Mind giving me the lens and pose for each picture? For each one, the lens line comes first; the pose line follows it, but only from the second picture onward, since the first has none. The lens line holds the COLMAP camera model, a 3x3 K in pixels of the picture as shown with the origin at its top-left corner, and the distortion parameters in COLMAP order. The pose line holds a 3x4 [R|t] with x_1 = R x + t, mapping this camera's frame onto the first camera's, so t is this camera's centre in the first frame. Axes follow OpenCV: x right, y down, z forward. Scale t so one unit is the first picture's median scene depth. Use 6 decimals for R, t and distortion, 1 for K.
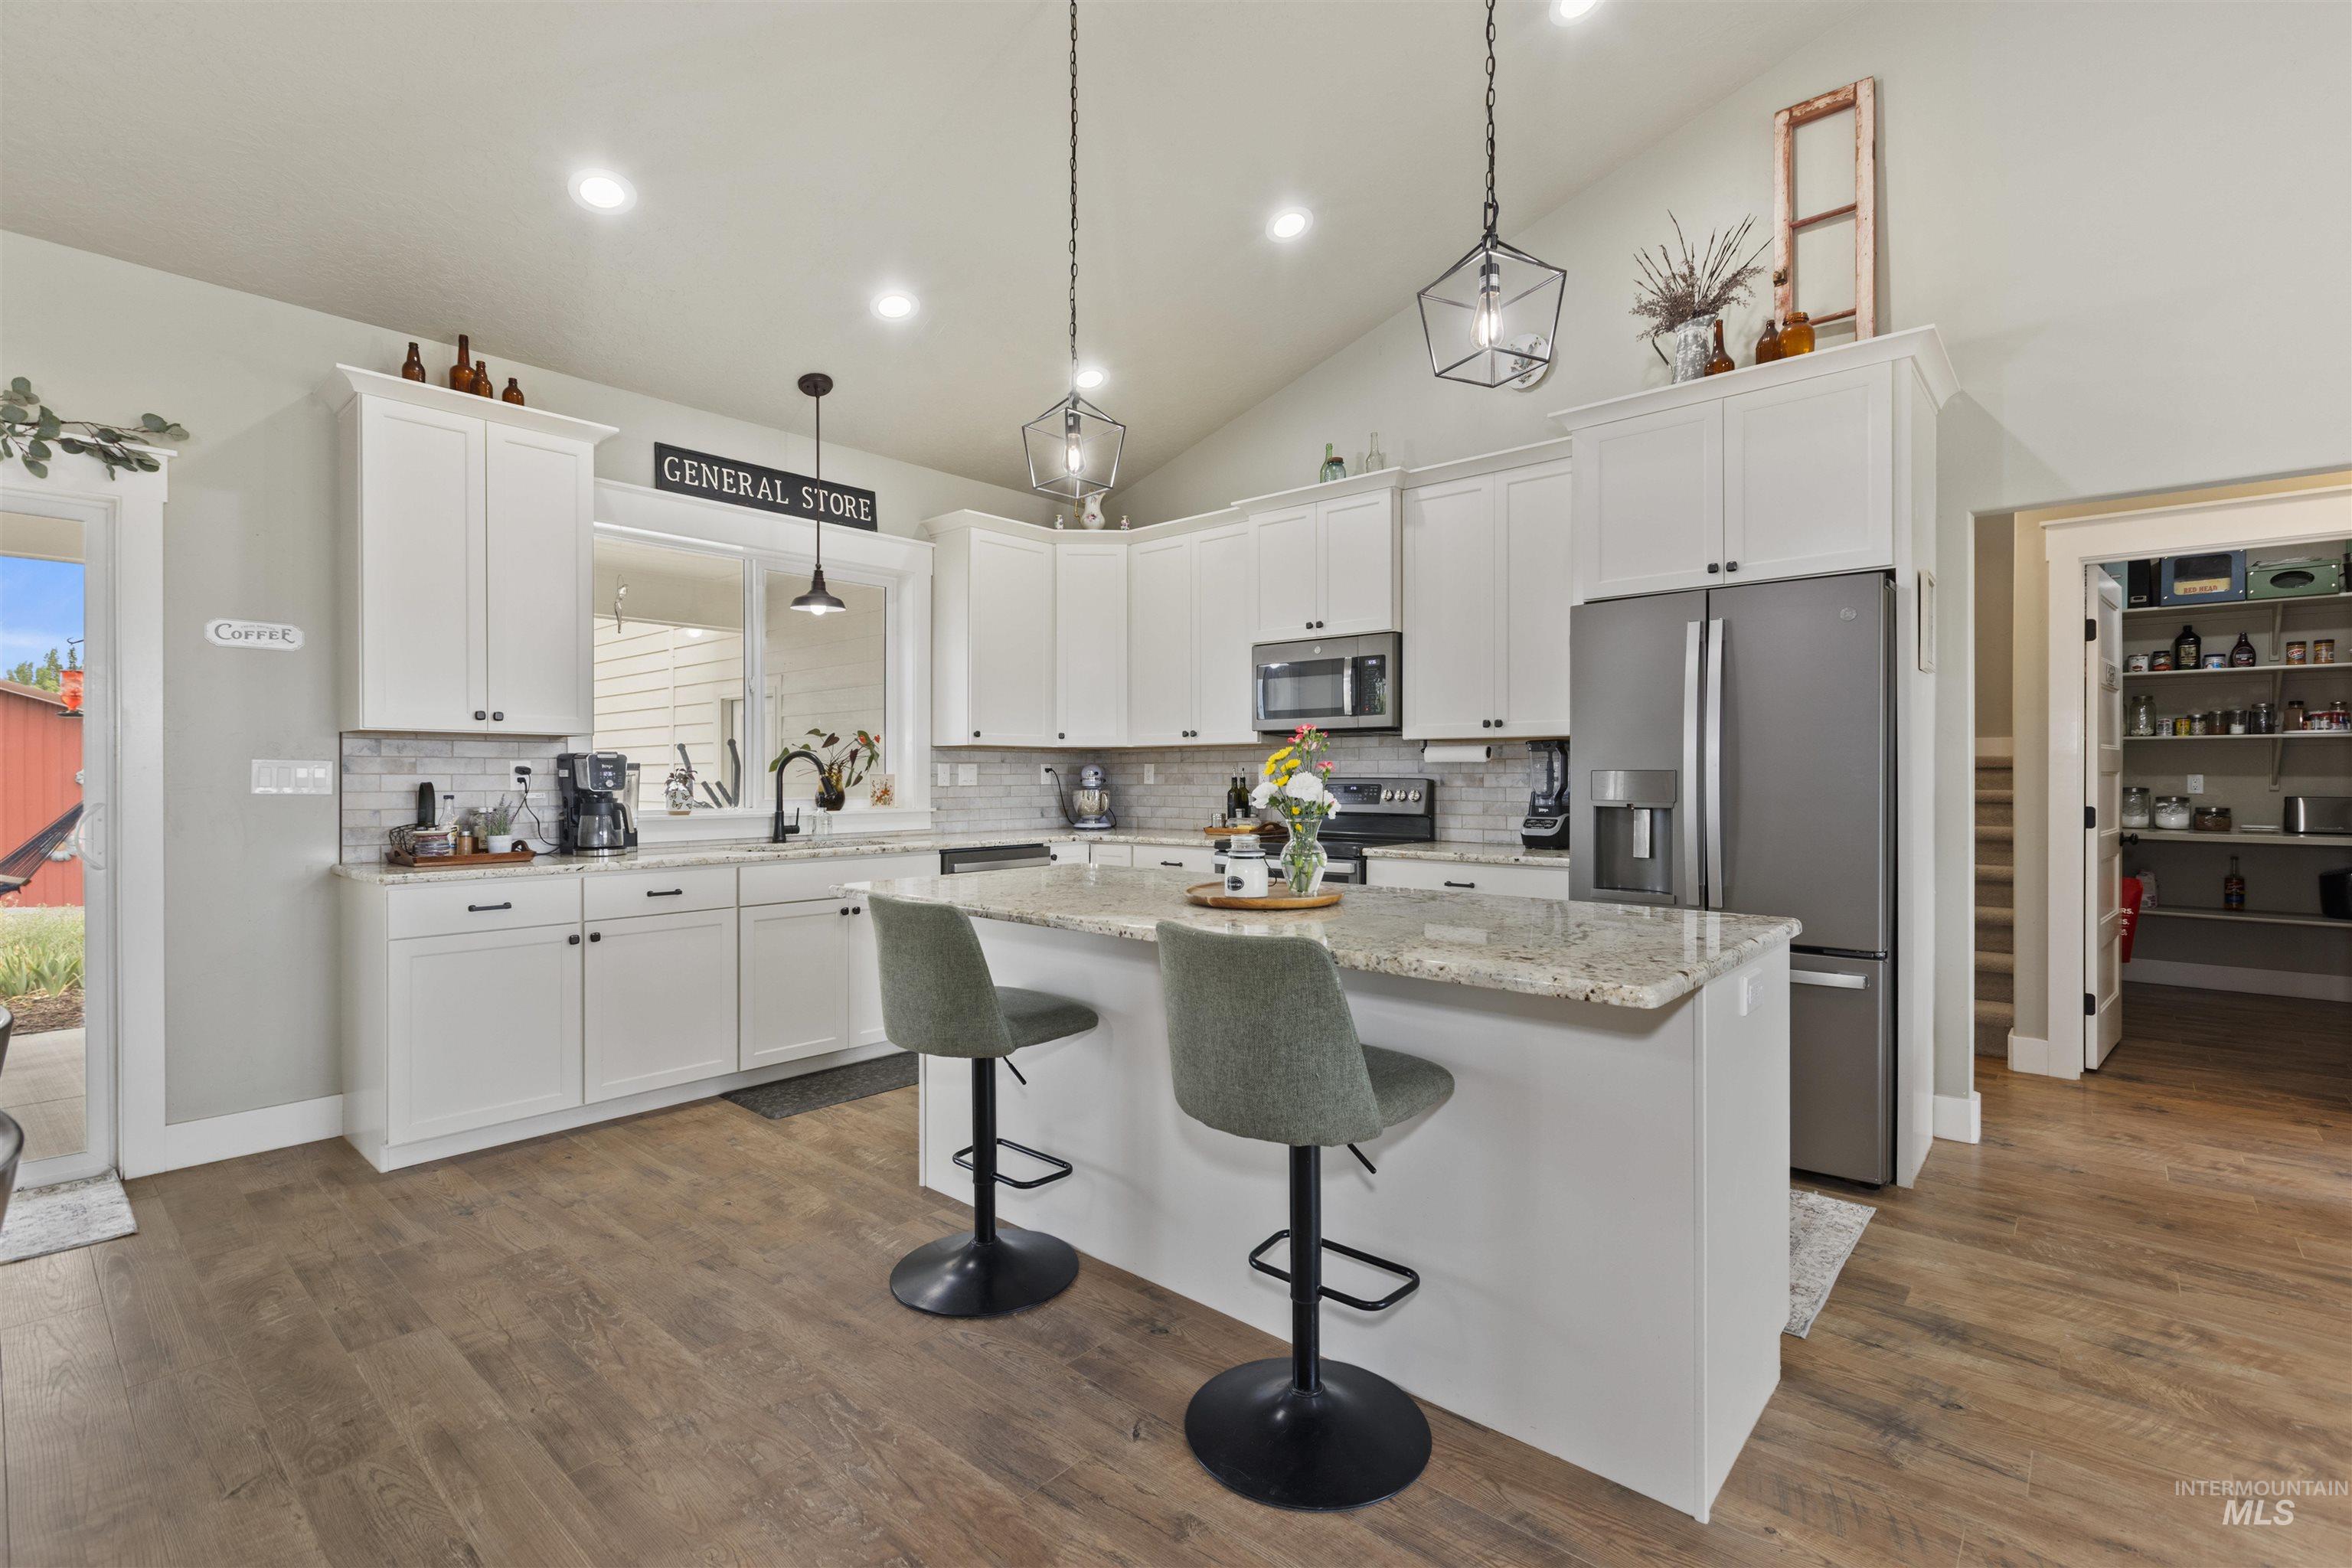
lens RADIAL K [[1065.7, 0, 1191.8], [0, 1065.7, 776.1], [0, 0, 1]] dist [0.000834, -0.002212]
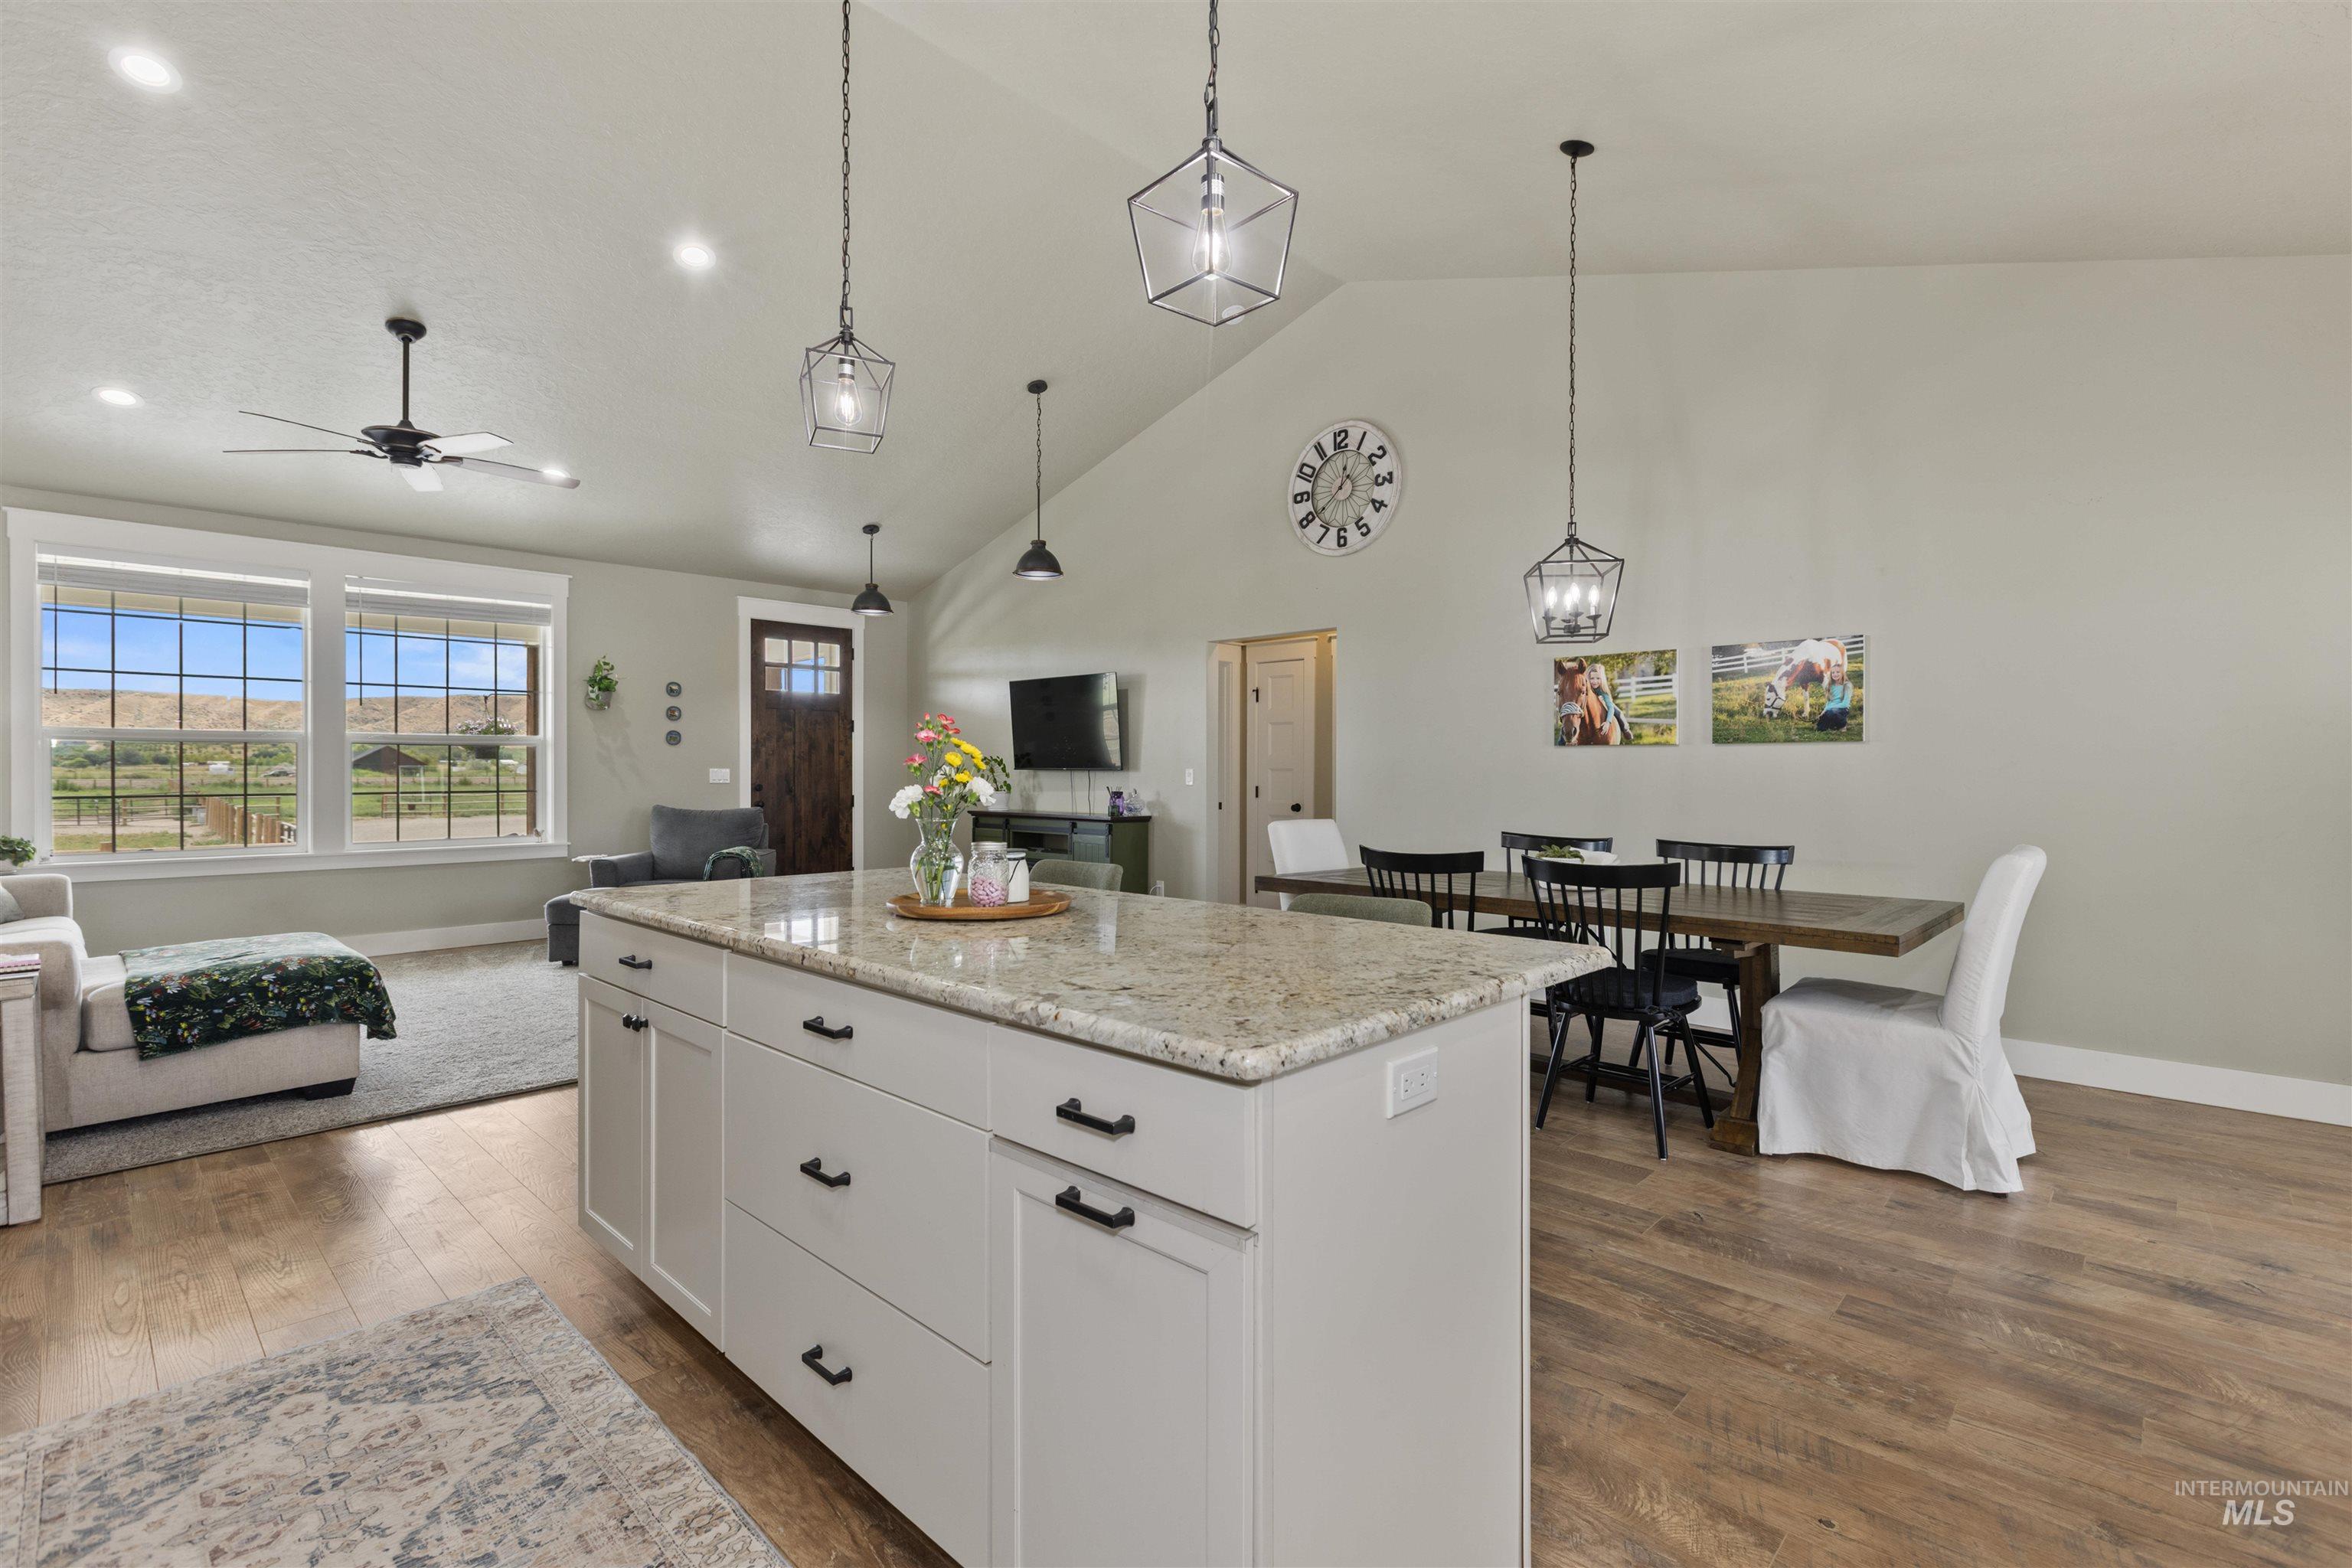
lens RADIAL K [[1065.7, 0, 1173.1], [0, 1065.7, 774.6], [0, 0, 1]] dist [0.000834, -0.002212]
pose [[-0.998344, 0.000312, 0.057533, -0.073551], [0.000698, 0.999977, 0.006687, -0.001515], [-0.057530, 0.006716, -0.998321, 0.974284]]
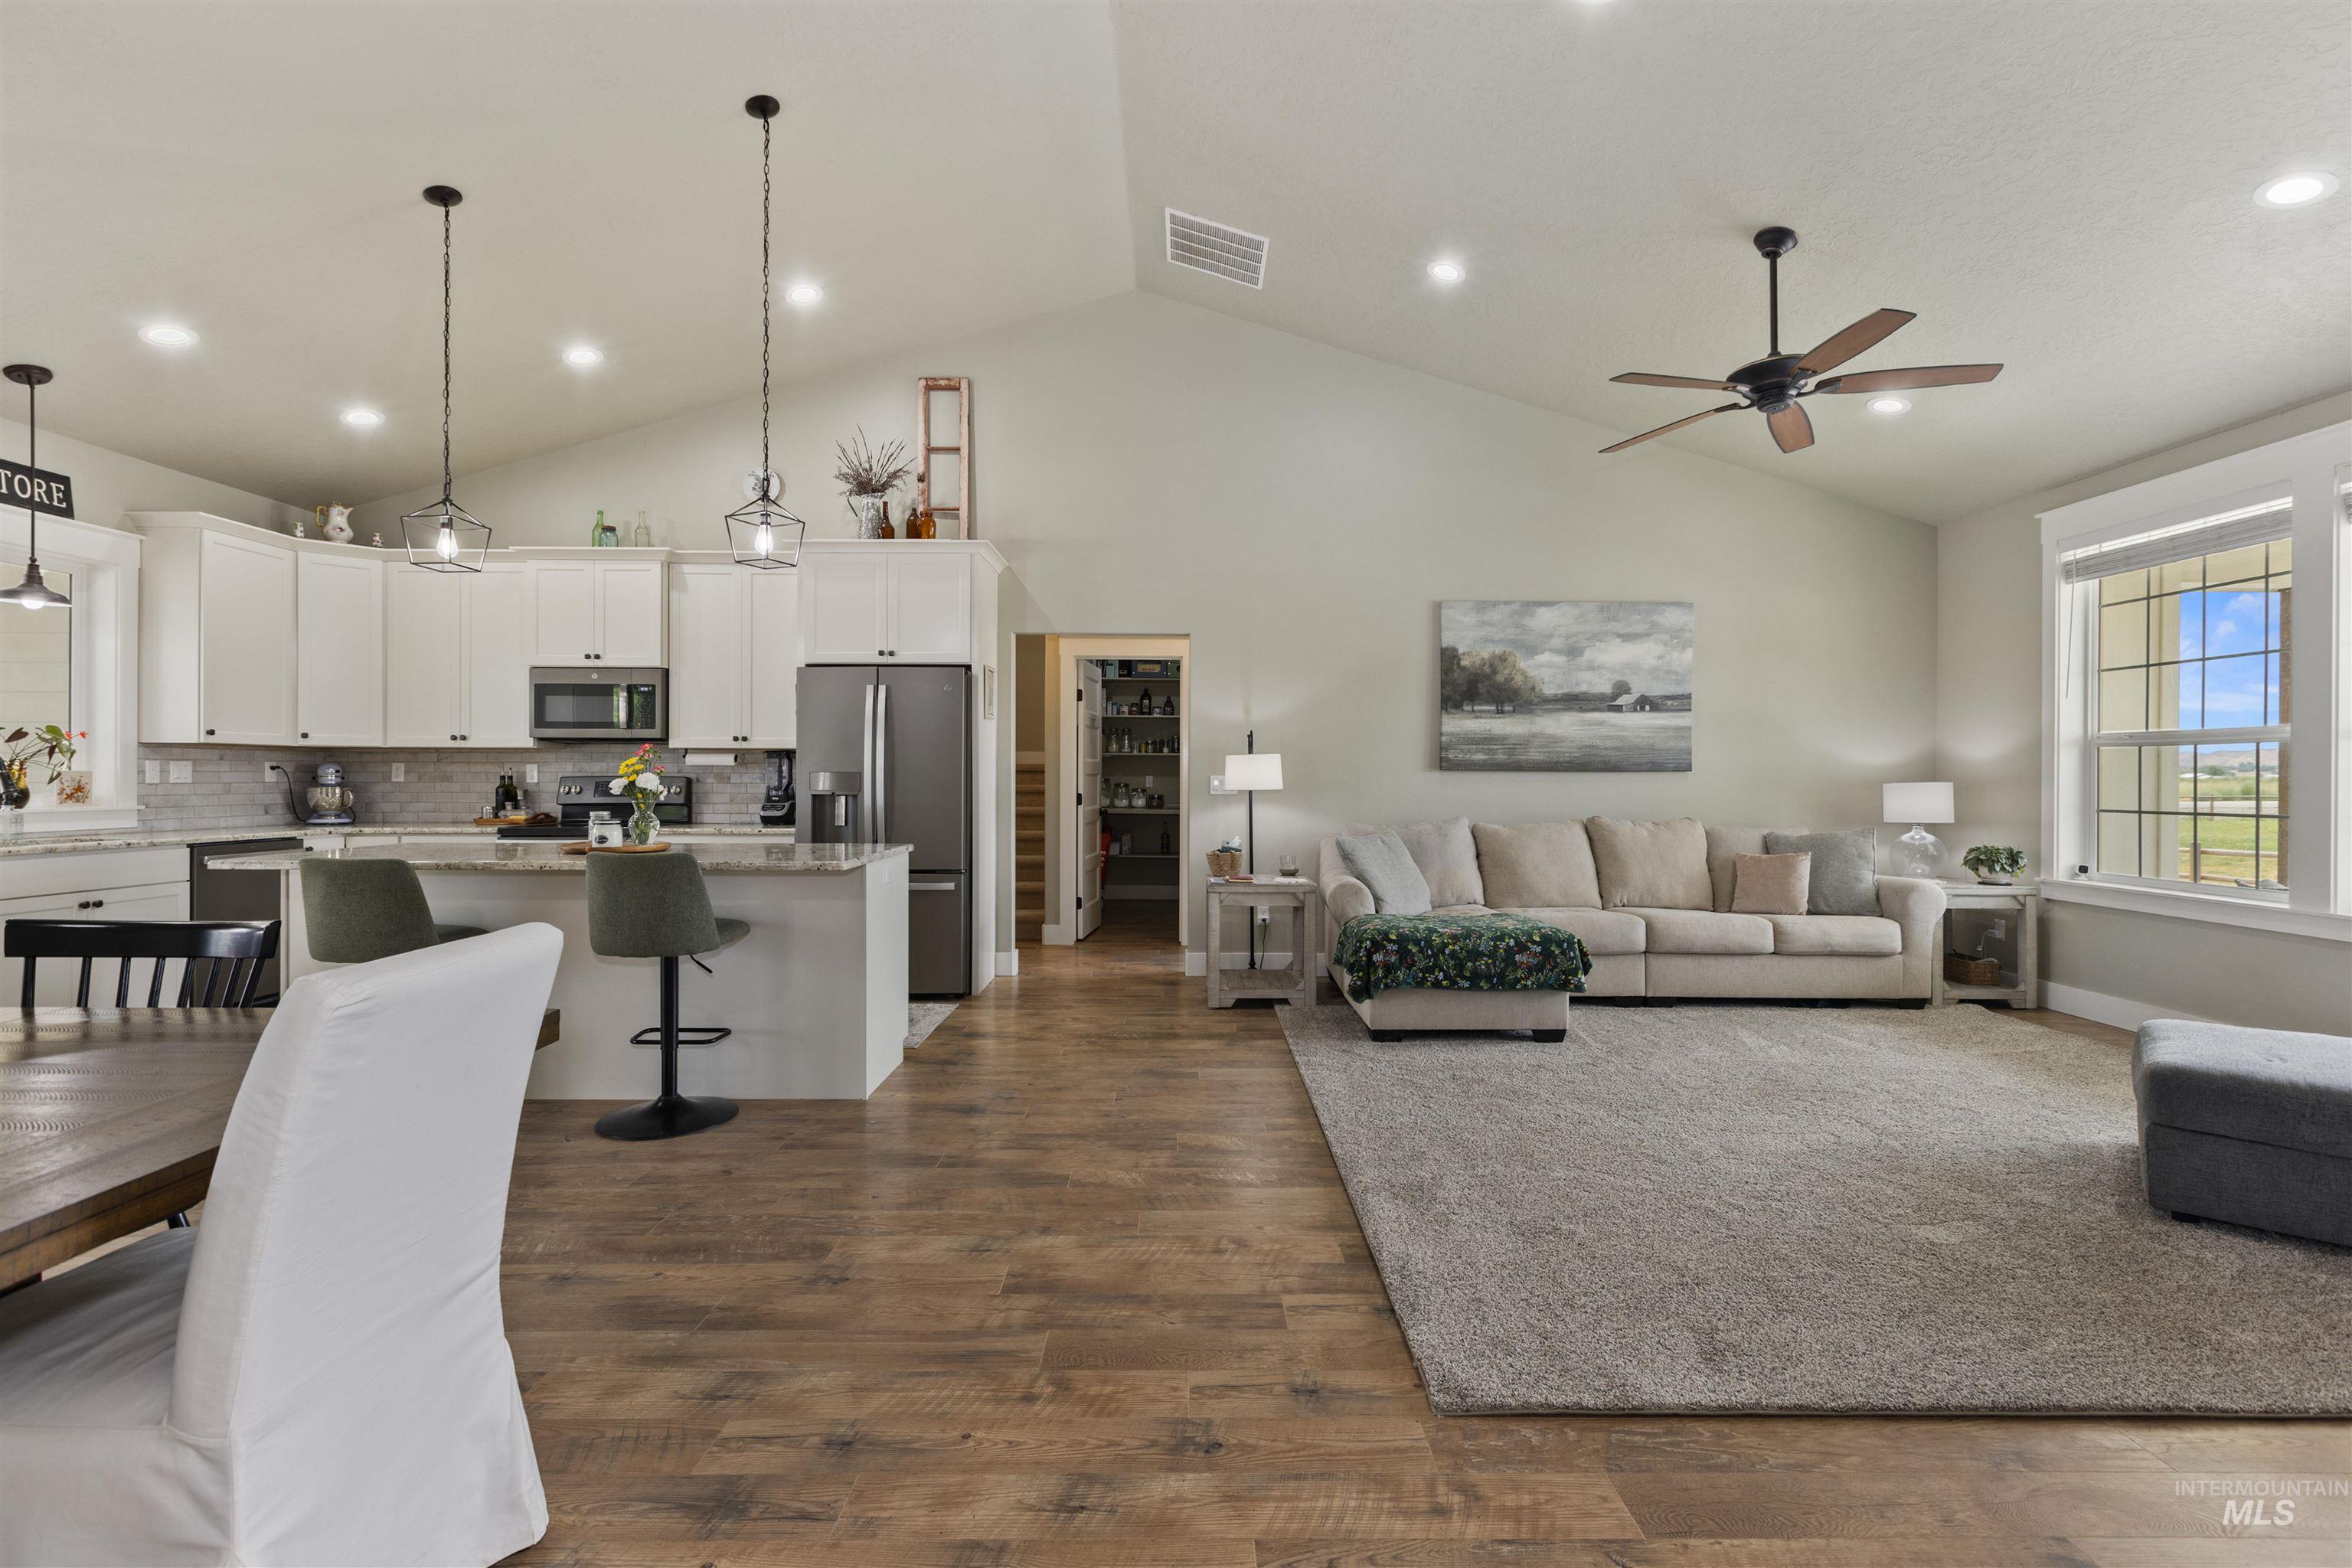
lens RADIAL K [[1065.7, 0, 1179.2], [0, 1065.7, 778.1], [0, 0, 1]] dist [0.000834, -0.002212]
pose [[0.757492, 0.002007, 0.652842, -0.200427], [-0.003017, 0.999995, 0.000427, 0.001508], [-0.652838, -0.002293, 0.757494, -0.461262]]
